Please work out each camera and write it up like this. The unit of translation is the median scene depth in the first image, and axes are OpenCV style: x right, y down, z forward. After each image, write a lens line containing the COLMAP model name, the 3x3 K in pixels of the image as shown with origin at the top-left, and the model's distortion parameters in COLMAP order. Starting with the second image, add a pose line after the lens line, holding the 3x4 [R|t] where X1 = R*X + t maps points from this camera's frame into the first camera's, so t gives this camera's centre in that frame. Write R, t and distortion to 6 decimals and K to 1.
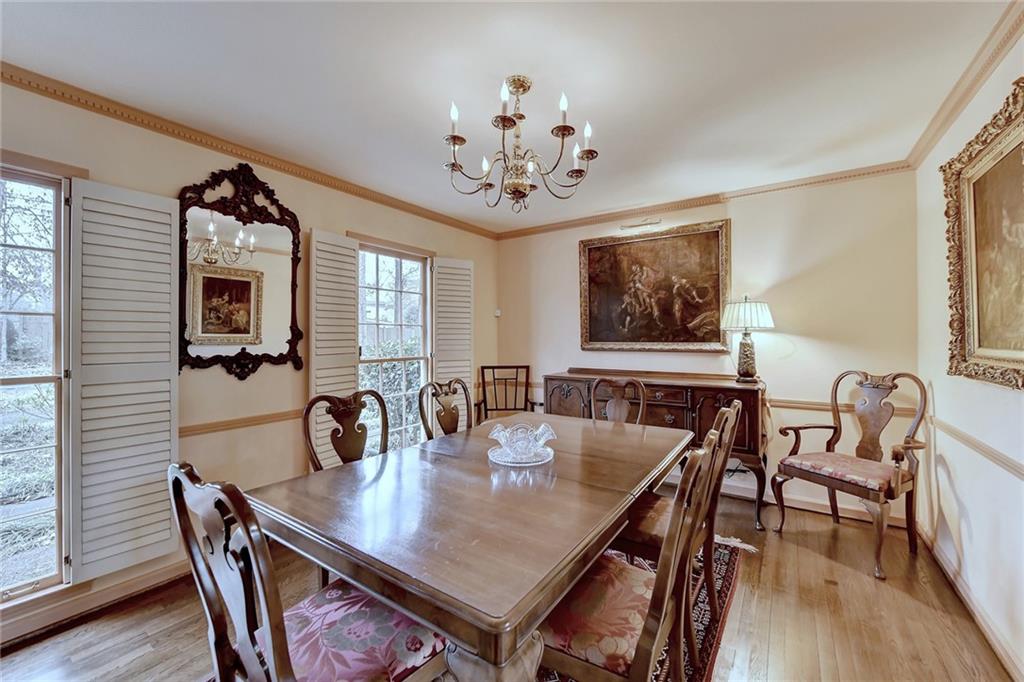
lens RADIAL K [[416.5, 0, 510.9], [0, 416.5, 333.7], [0, 0, 1]] dist [-0.005711, -0.000990]
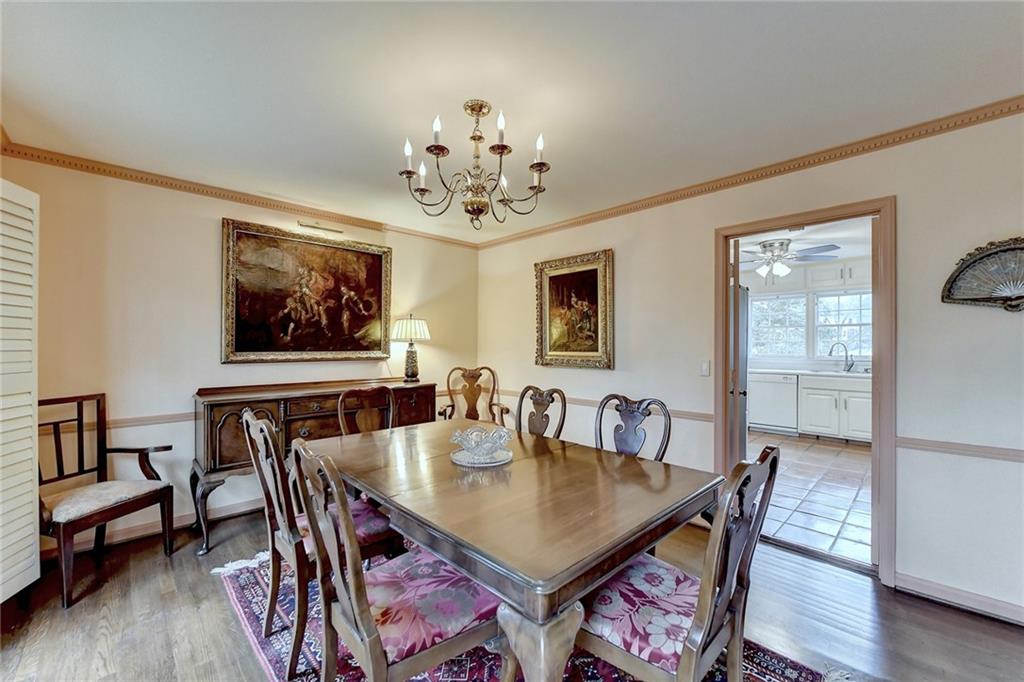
lens RADIAL K [[416.5, 0, 513.5], [0, 416.5, 346.4], [0, 0, 1]] dist [-0.005711, -0.000990]
pose [[0.185274, -0.000015, 0.982687, -0.540416], [-0.009209, 0.999956, 0.001751, 0.003041], [-0.982644, -0.009374, 0.185266, 0.389772]]
